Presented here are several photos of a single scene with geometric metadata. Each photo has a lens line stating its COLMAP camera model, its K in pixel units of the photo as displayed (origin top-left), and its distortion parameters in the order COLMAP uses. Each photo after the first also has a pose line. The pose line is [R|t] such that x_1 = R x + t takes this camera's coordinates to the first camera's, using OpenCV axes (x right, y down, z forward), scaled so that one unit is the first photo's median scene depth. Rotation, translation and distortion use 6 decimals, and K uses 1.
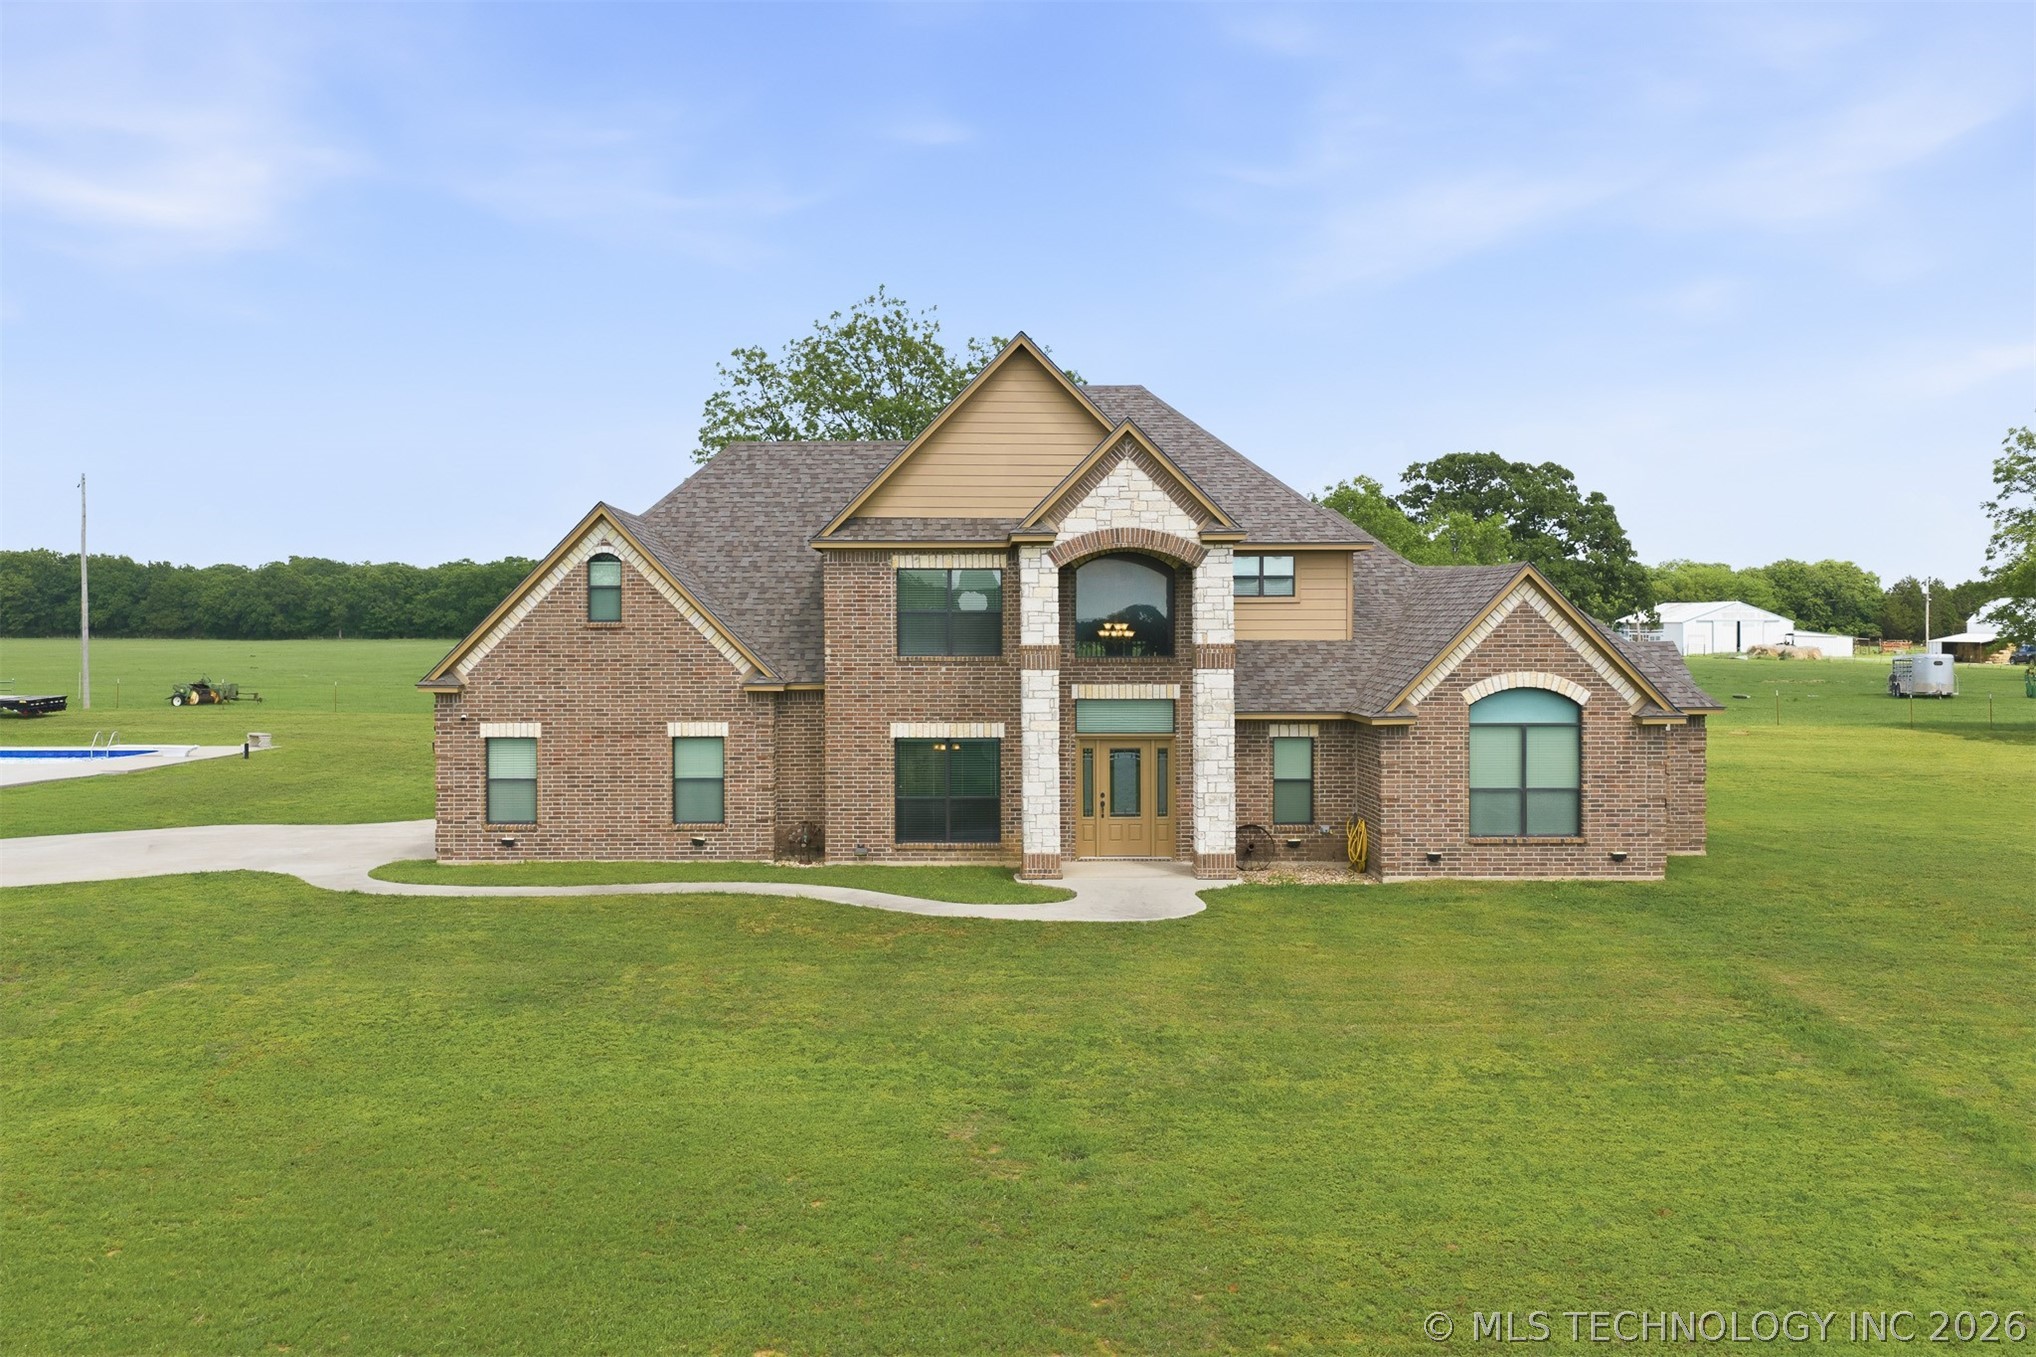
lens RADIAL K [[1696.5, 0, 1019.7], [0, 1696.5, 657.4], [0, 0, 1]] dist [0.024095, -0.050543]
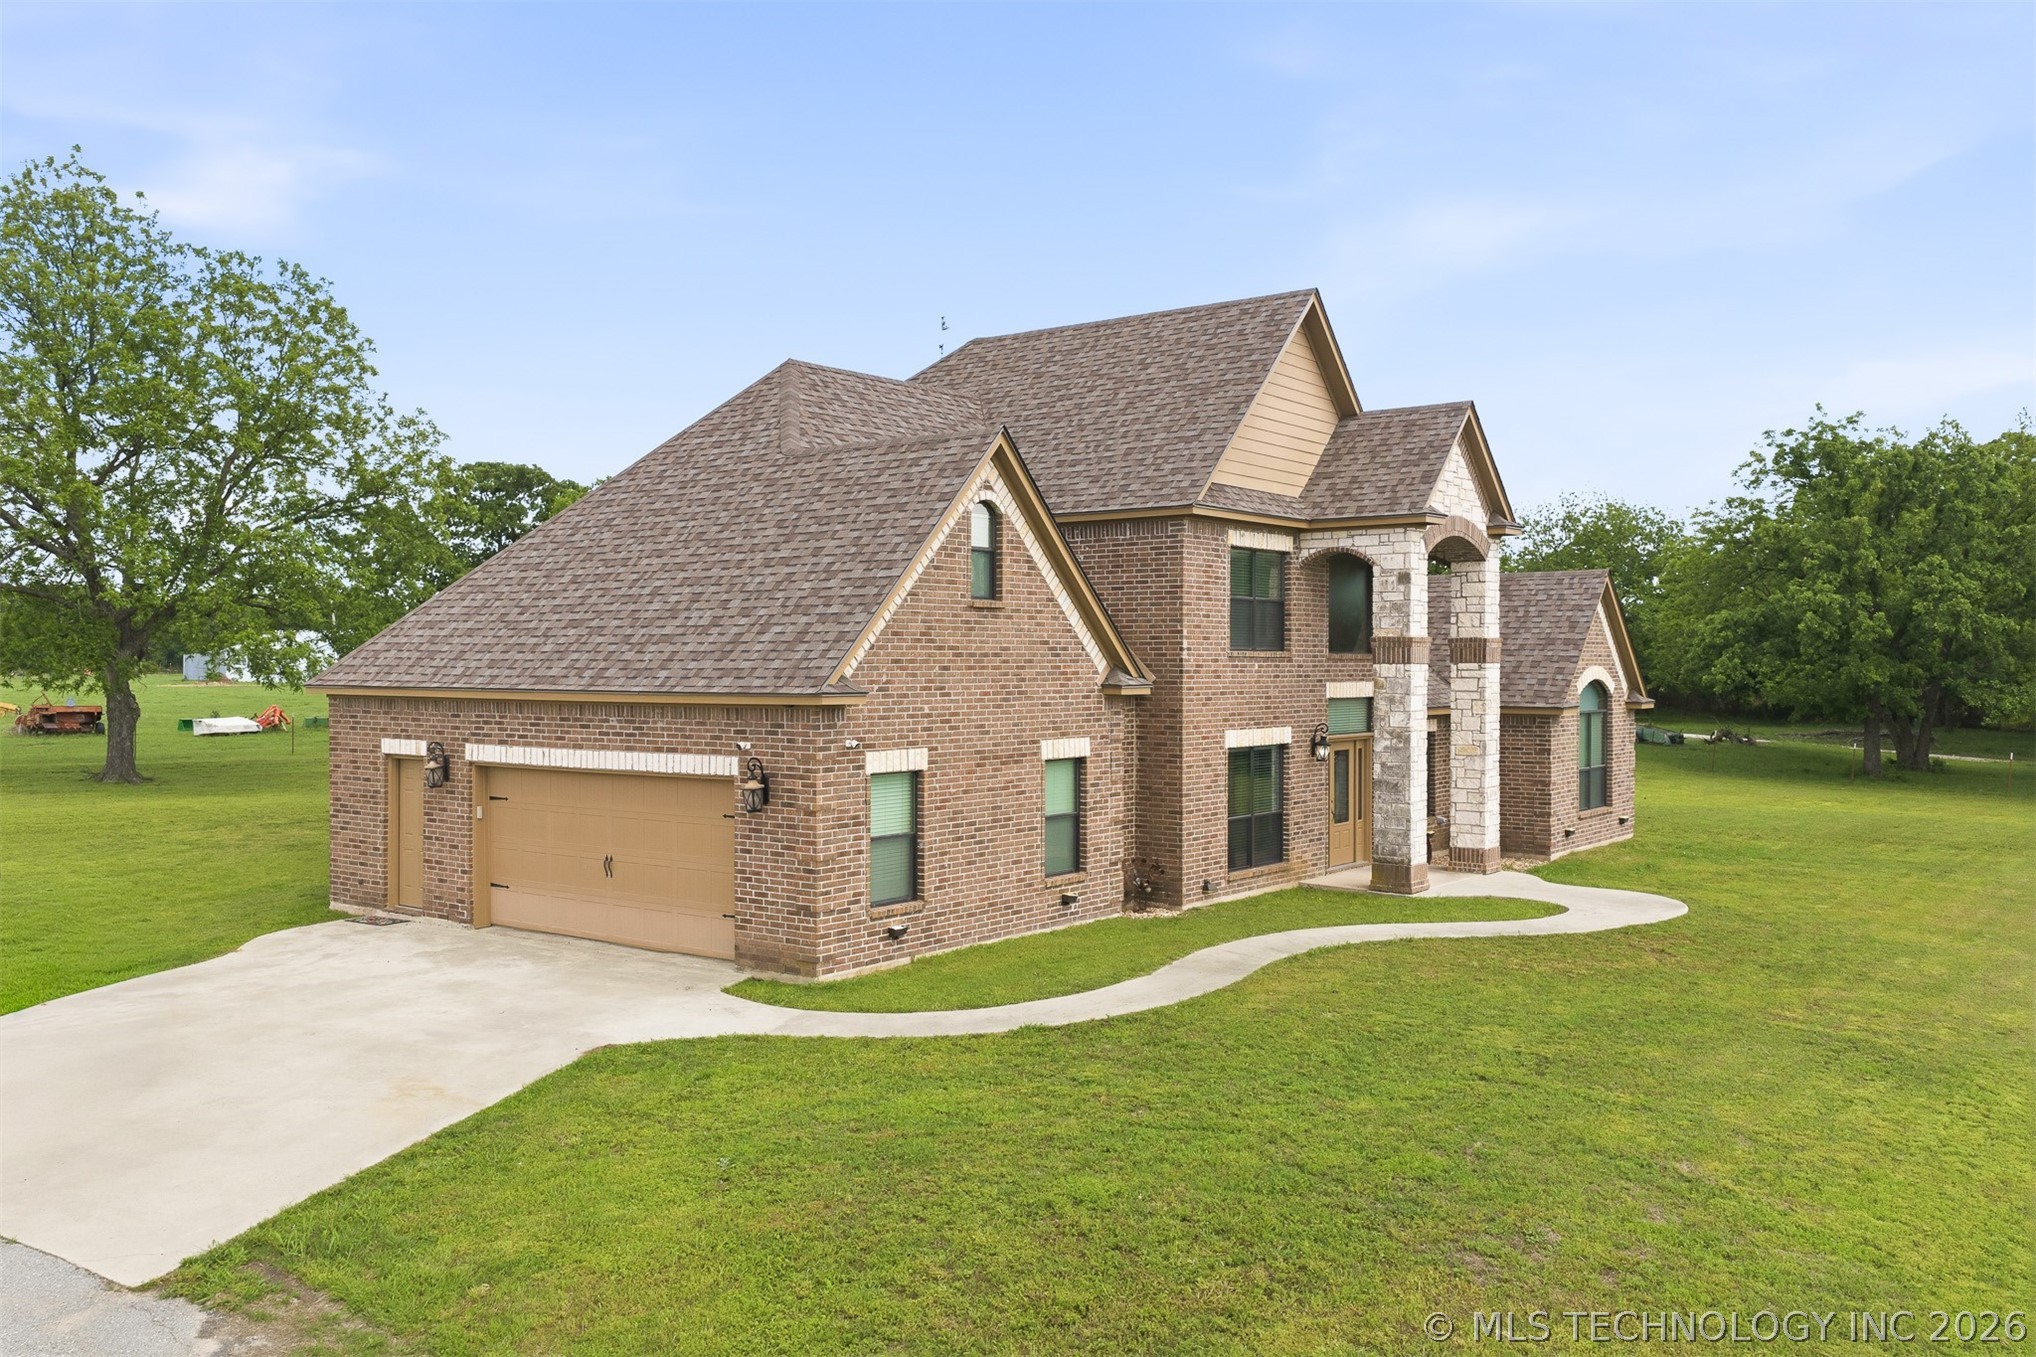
lens RADIAL K [[1696.5, 0, 1019.7], [0, 1696.5, 657.4], [0, 0, 1]] dist [0.024095, -0.050543]
pose [[0.607250, 0.000379, 0.794511, -0.803203], [-0.017894, 0.999753, 0.013200, -0.006613], [-0.794309, -0.022232, 0.607107, 0.576810]]
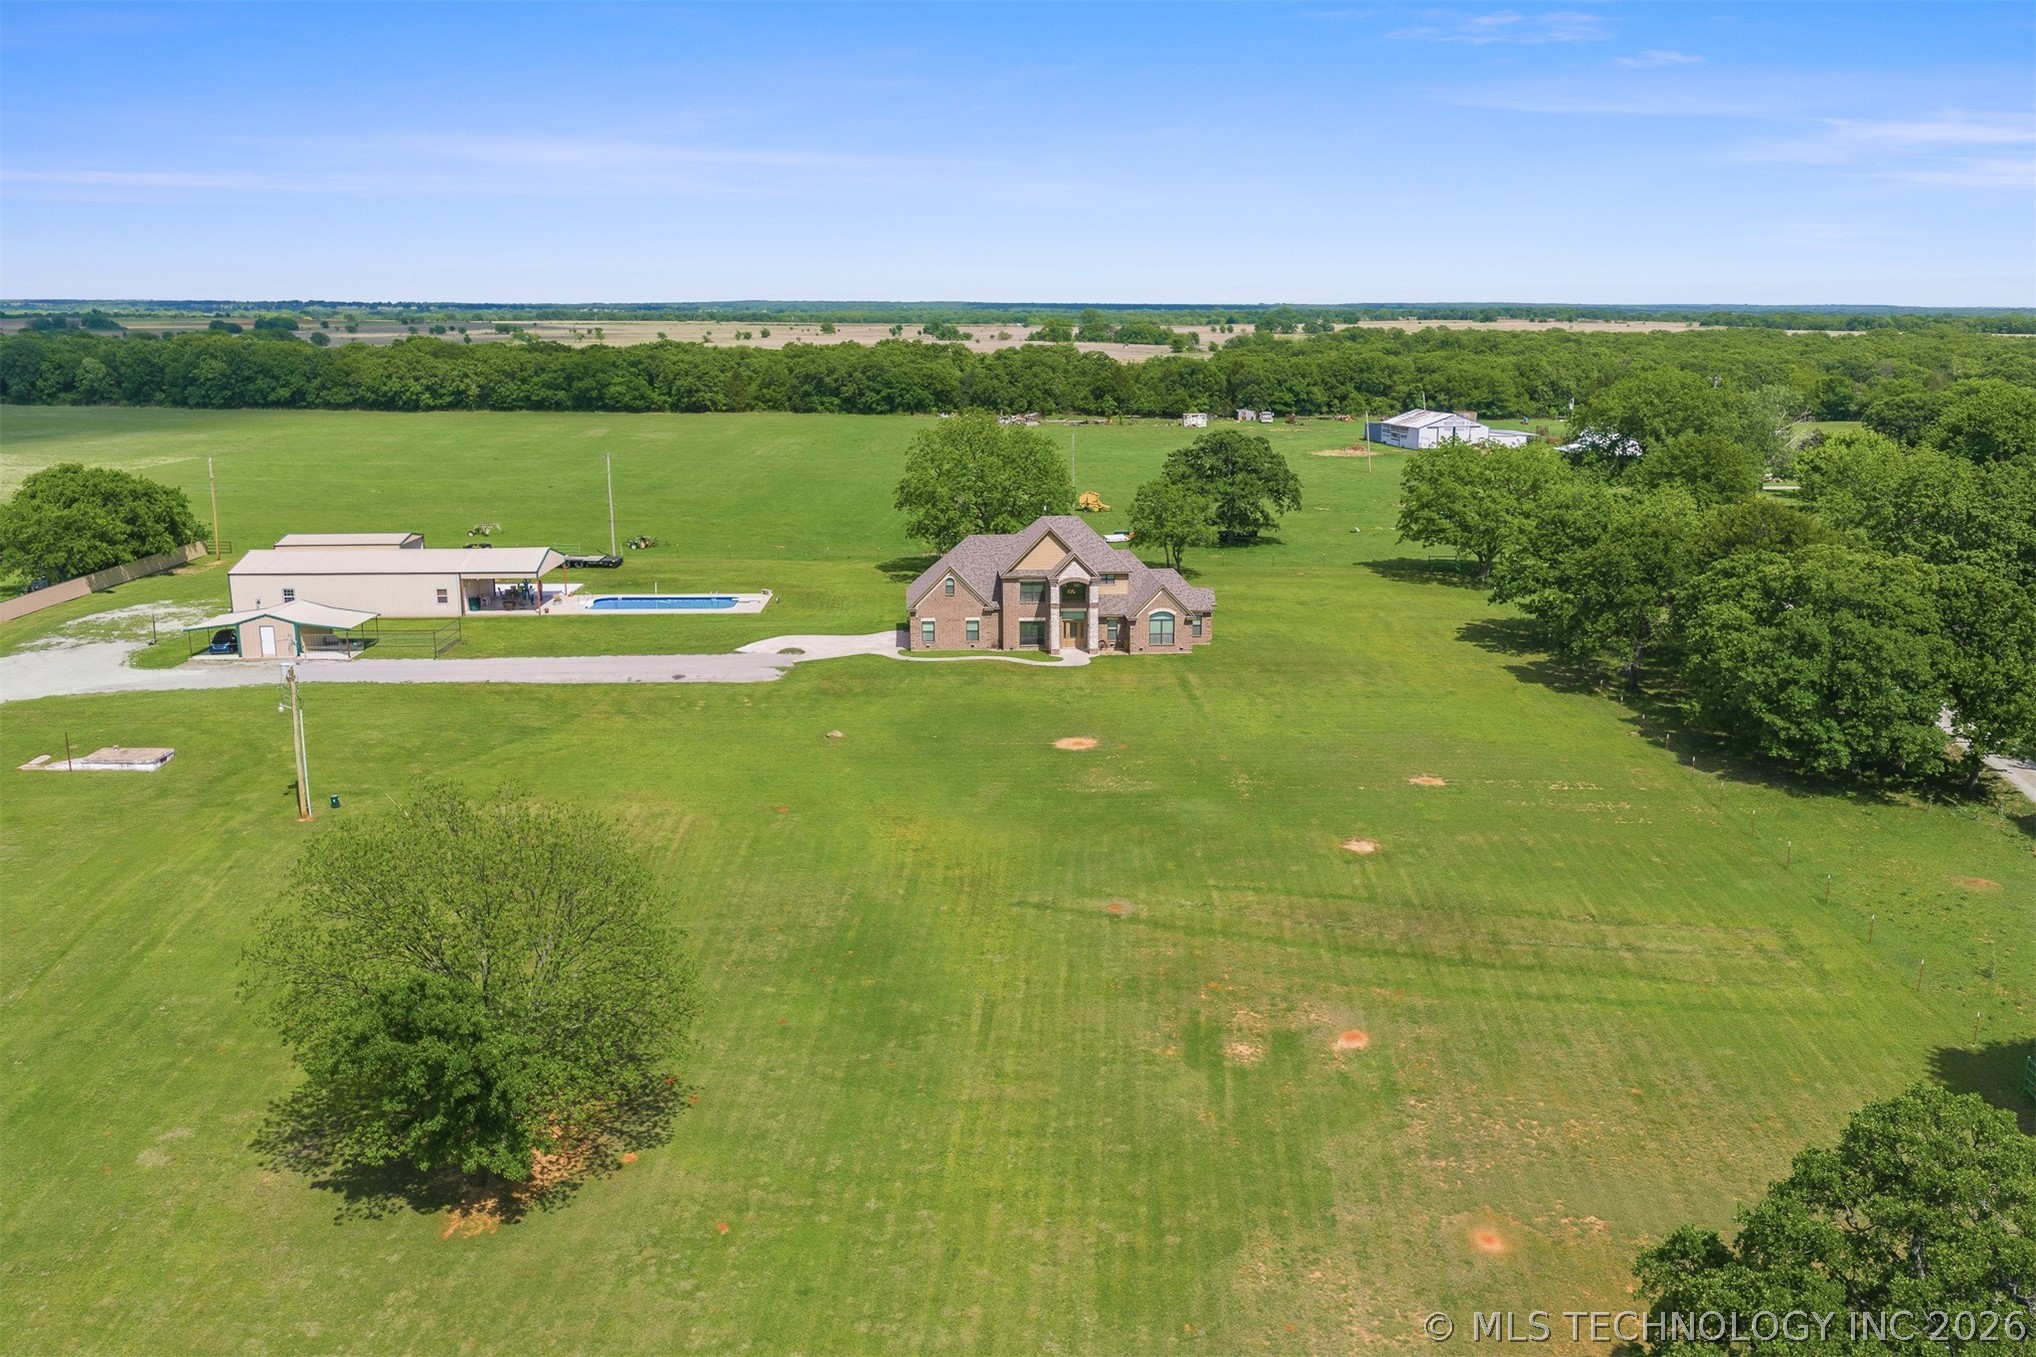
lens RADIAL K [[1696.5, 0, 1019.7], [0, 1696.5, 657.4], [0, 0, 1]] dist [0.024095, -0.050543]
pose [[0.999109, -0.011784, 0.040515, -0.252336], [0.003713, 0.981040, 0.193771, -0.702363], [-0.042031, -0.193448, 0.980210, -3.264494]]
